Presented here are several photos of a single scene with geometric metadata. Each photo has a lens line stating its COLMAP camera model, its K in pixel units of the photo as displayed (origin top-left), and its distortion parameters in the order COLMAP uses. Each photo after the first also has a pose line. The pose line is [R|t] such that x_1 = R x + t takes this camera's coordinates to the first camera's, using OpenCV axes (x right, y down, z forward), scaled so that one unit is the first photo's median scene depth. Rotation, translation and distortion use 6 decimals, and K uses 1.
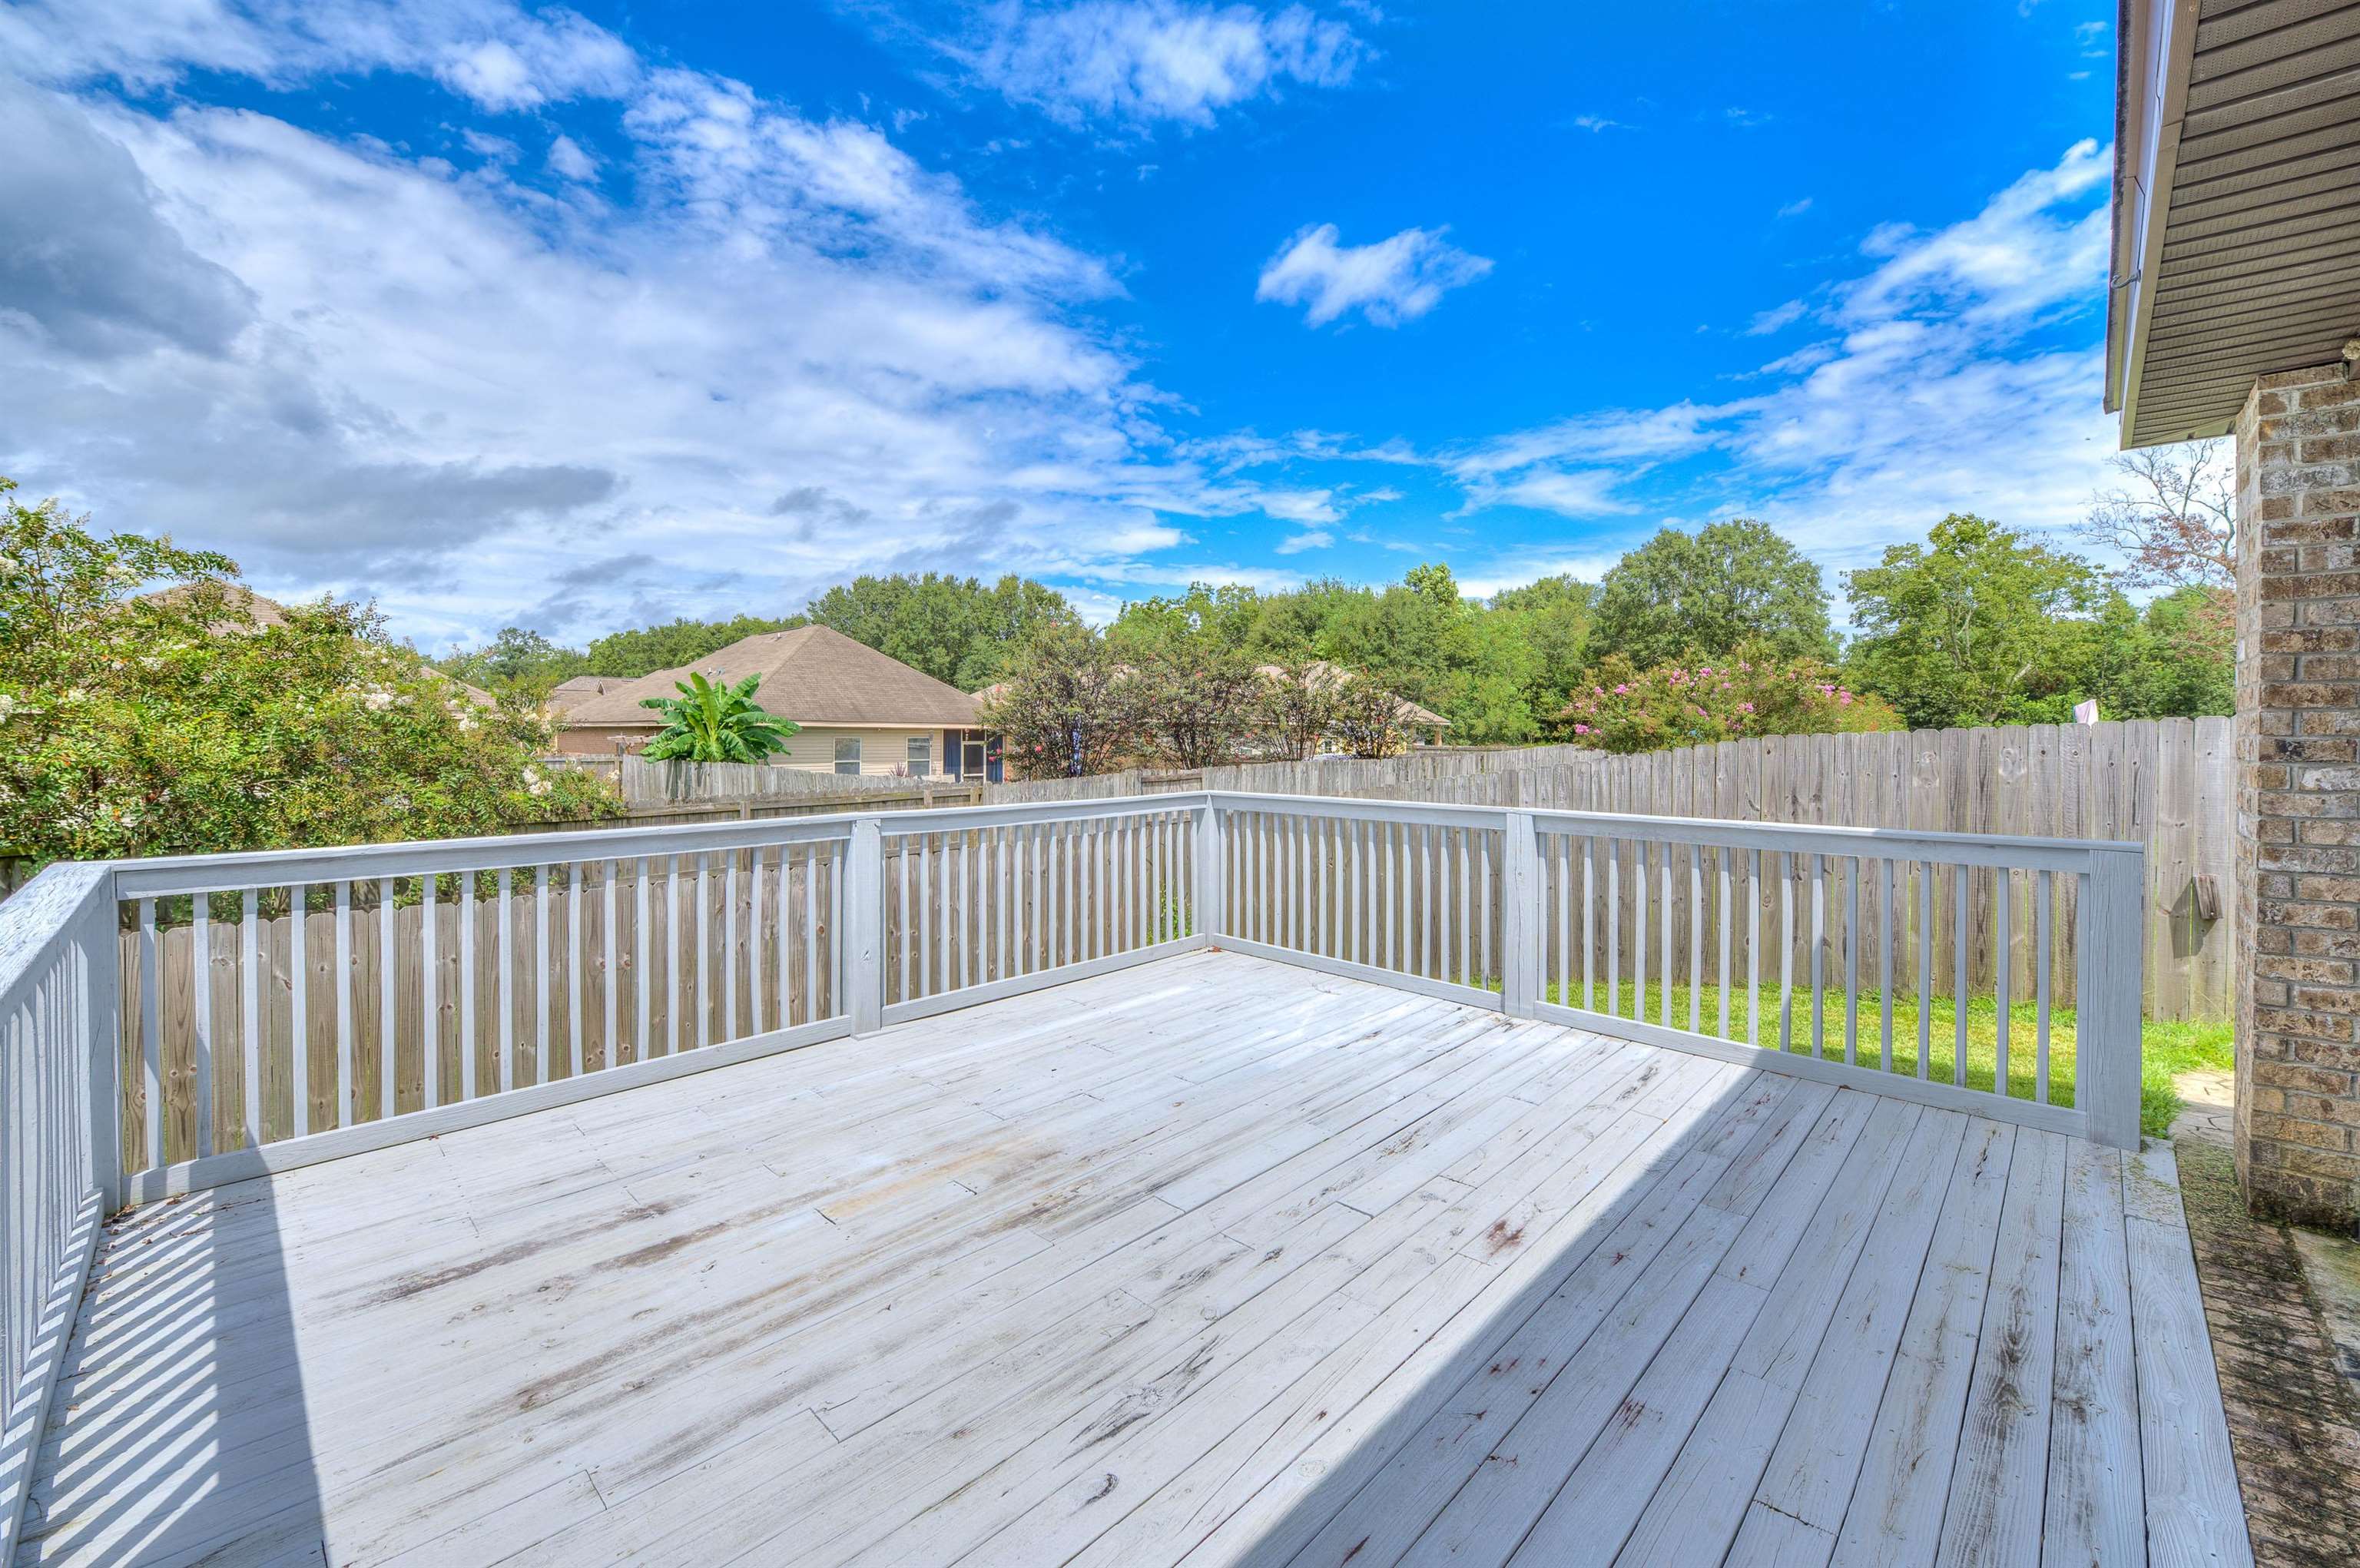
lens RADIAL K [[965.6, 0, 1232.1], [0, 965.6, 729.1], [0, 0, 1]] dist [0.008062, -0.006804]
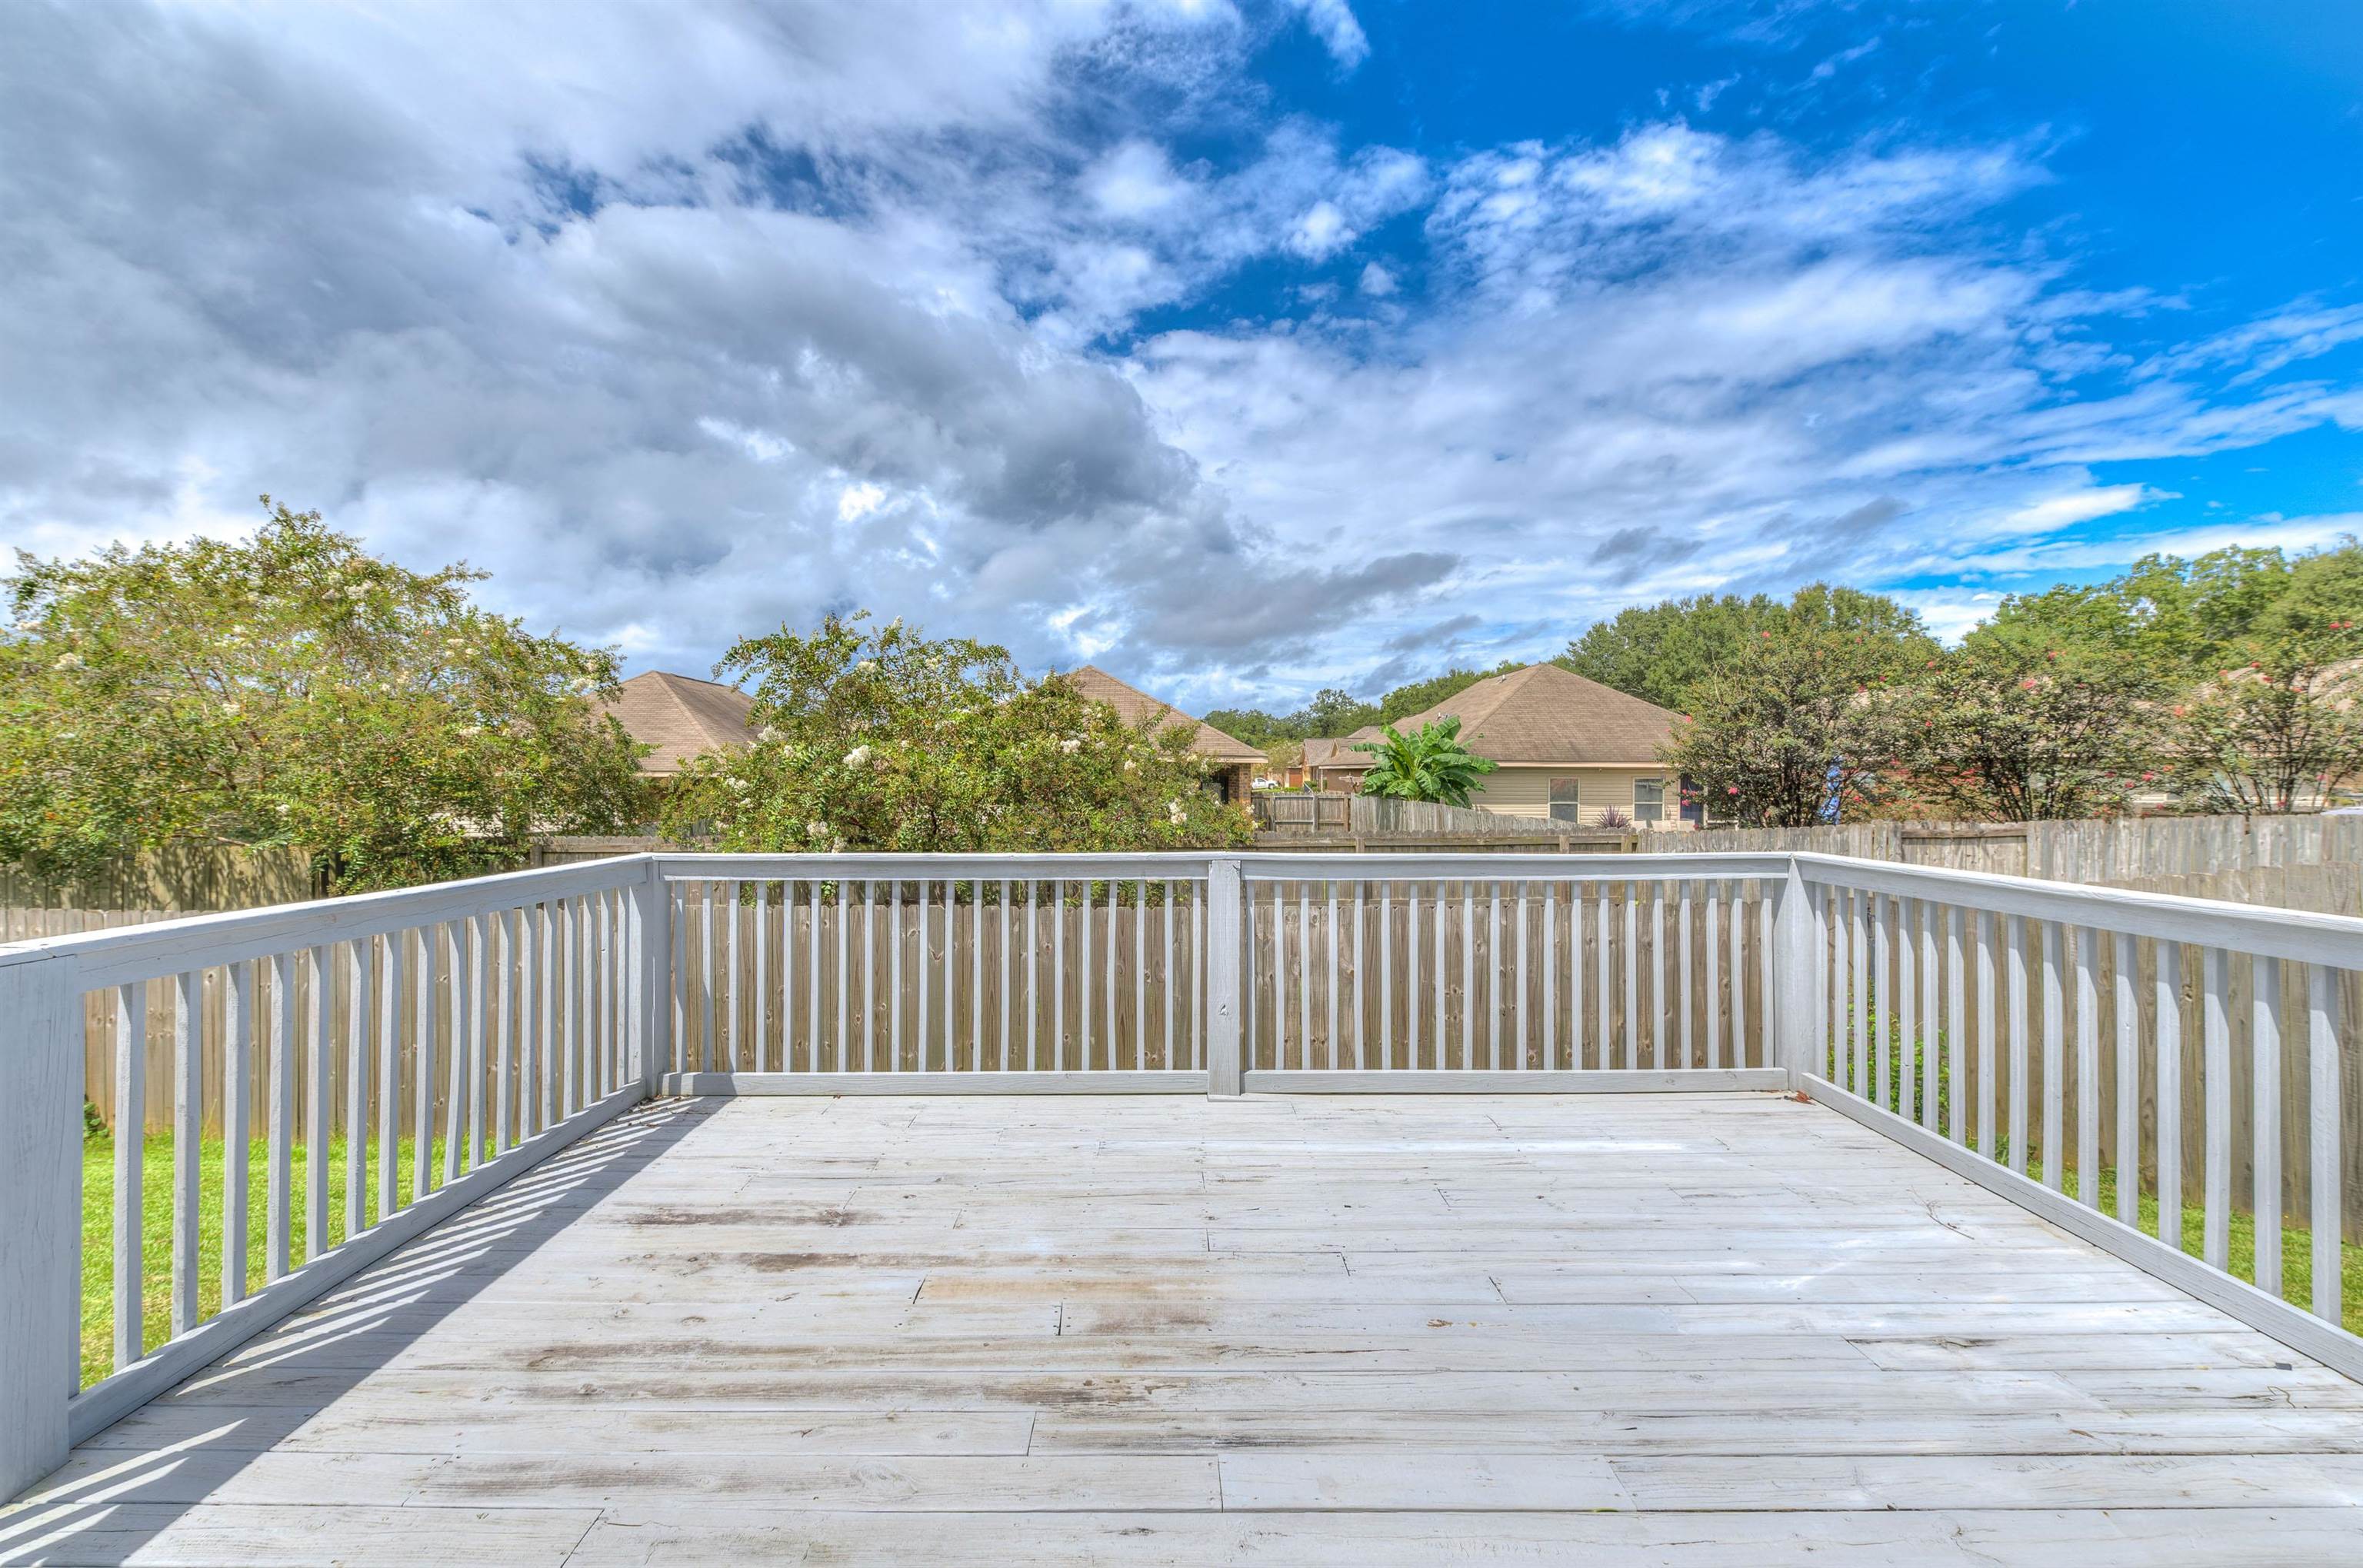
lens RADIAL K [[966.7, 0, 1178.1], [0, 966.7, 797.4], [0, 0, 1]] dist [0.008062, -0.006804]
pose [[0.668222, 0.014283, -0.743825, 0.071829], [0.004984, 0.999707, 0.023674, 0.004020], [0.743945, -0.019527, 0.667955, 0.103181]]
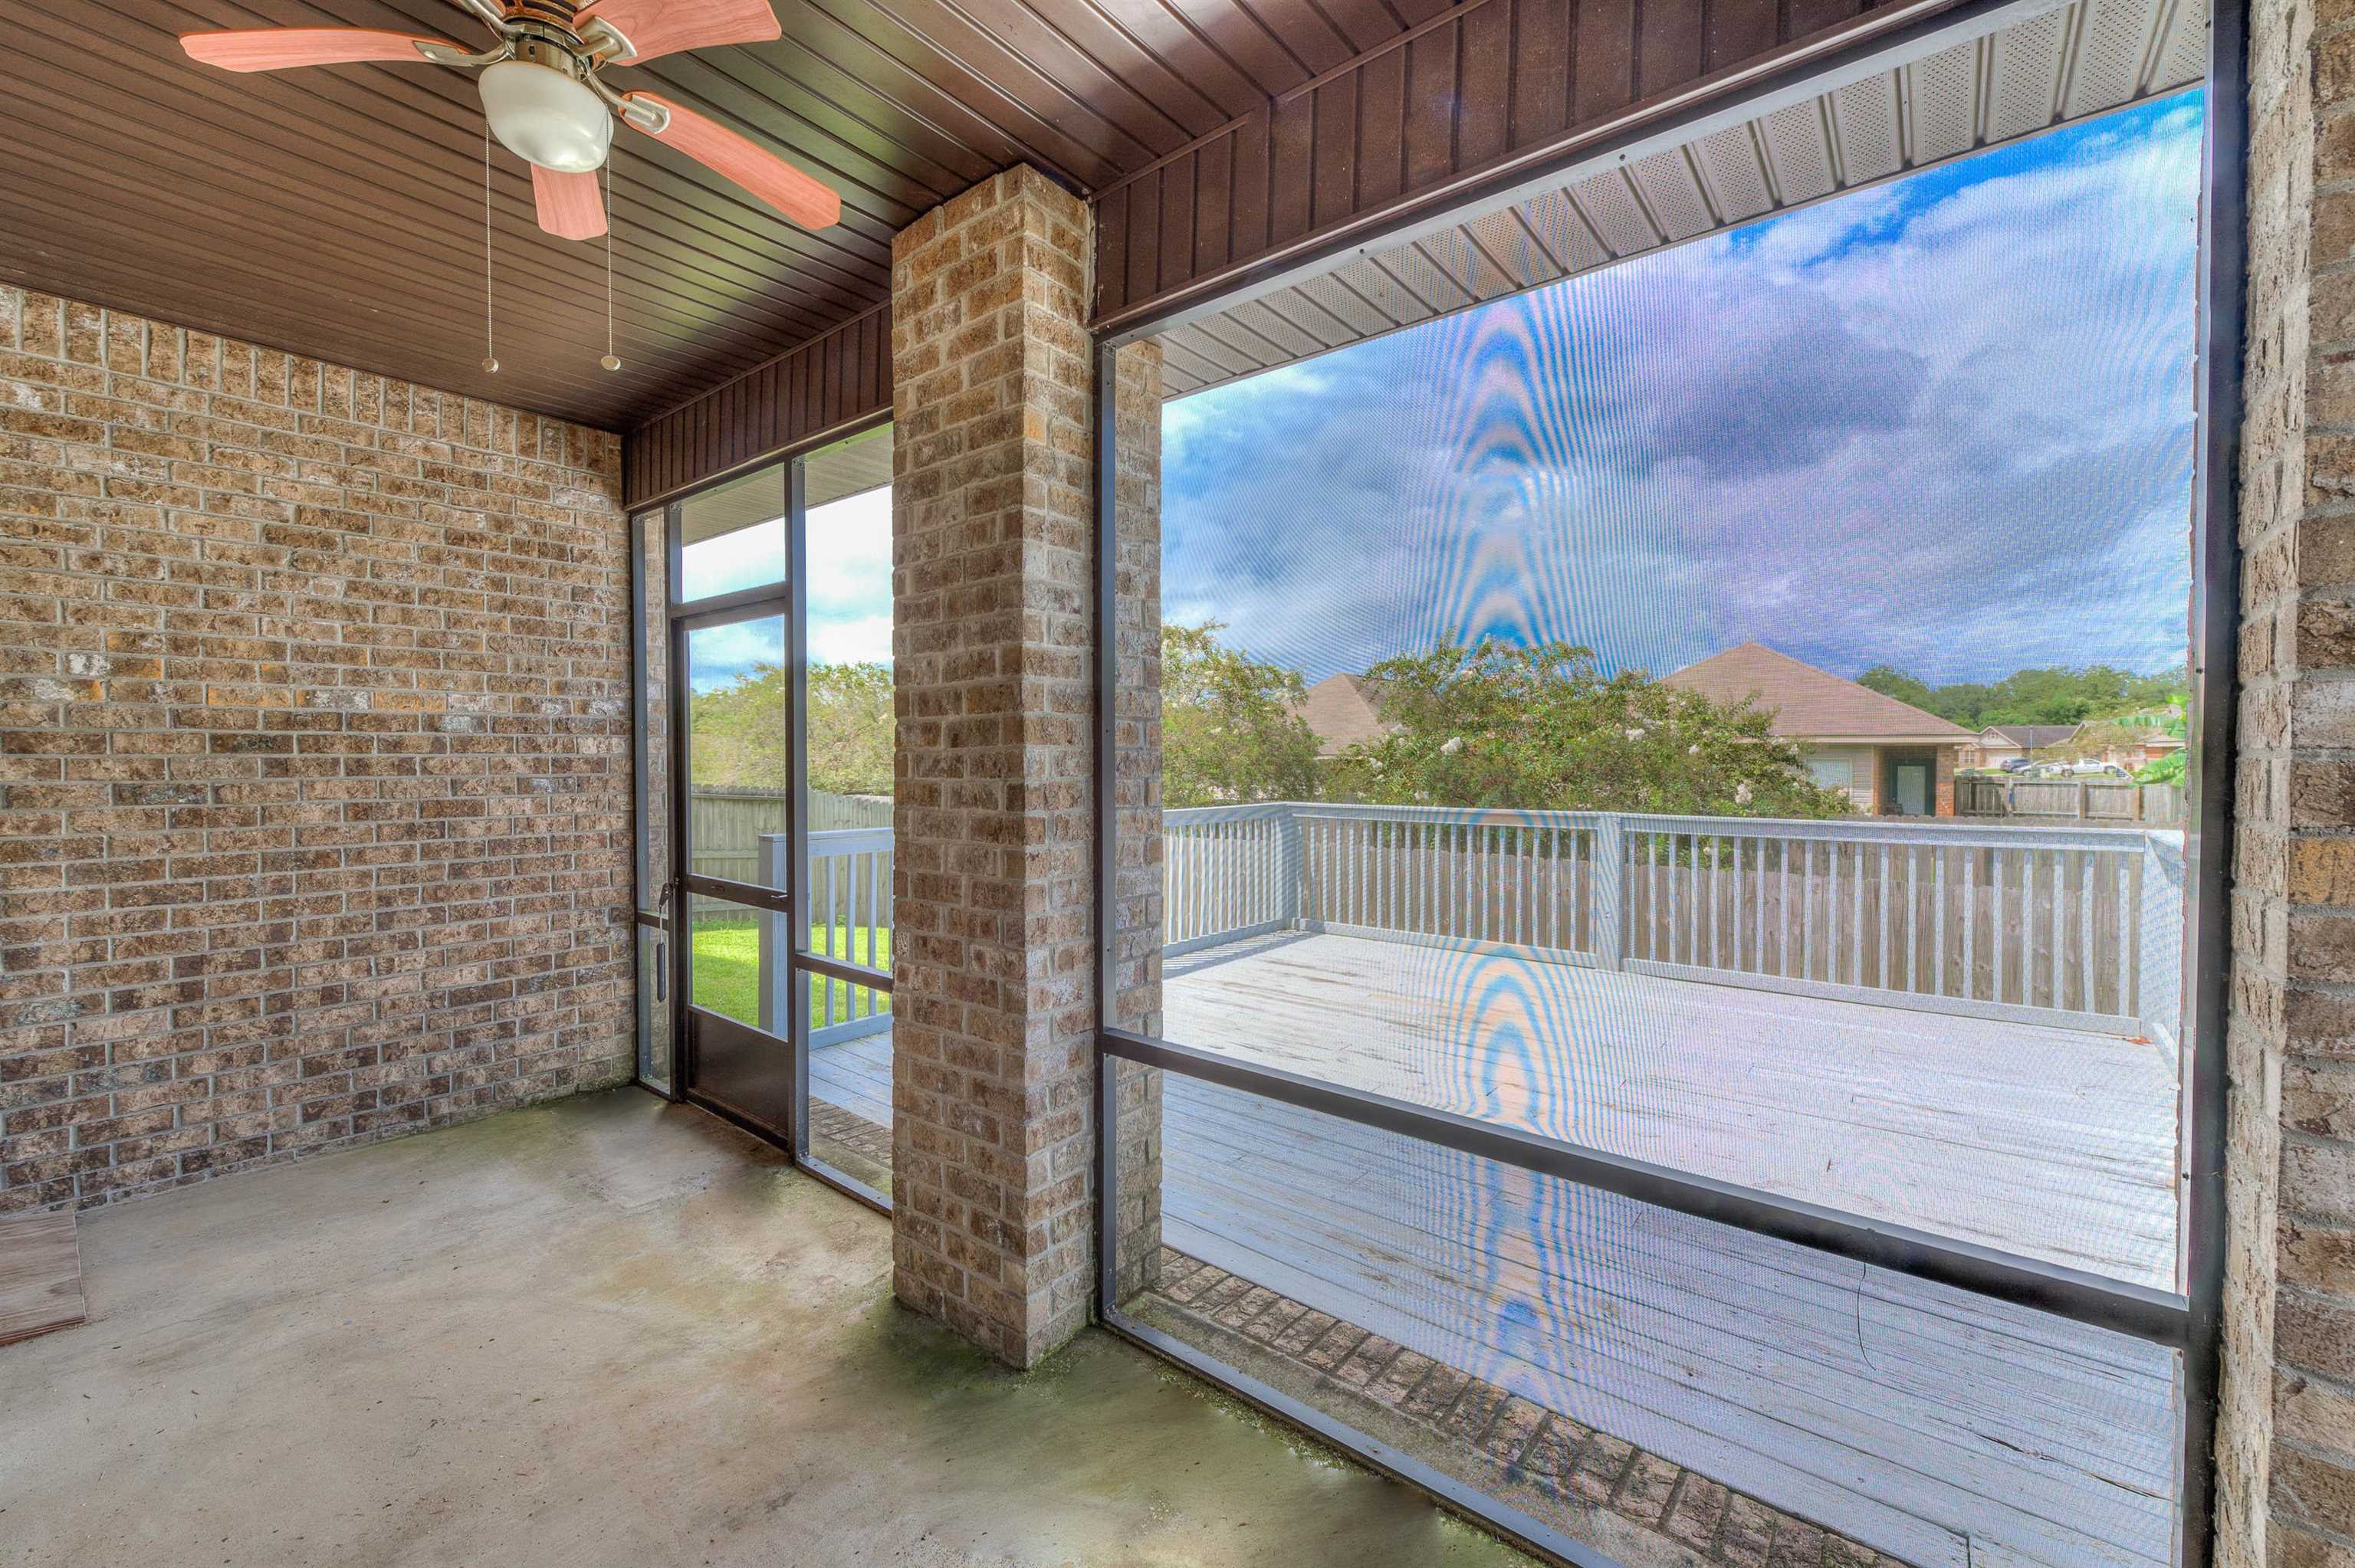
lens RADIAL K [[985.1, 0, 1155.2], [0, 985.1, 772.5], [0, 0, 1]] dist [0.000920, 0.000164]
pose [[0.035275, 0.013028, -0.999293, 0.278047], [0.009279, 0.999868, 0.013364, 0.001522], [0.999335, -0.009743, 0.035150, 0.085984]]
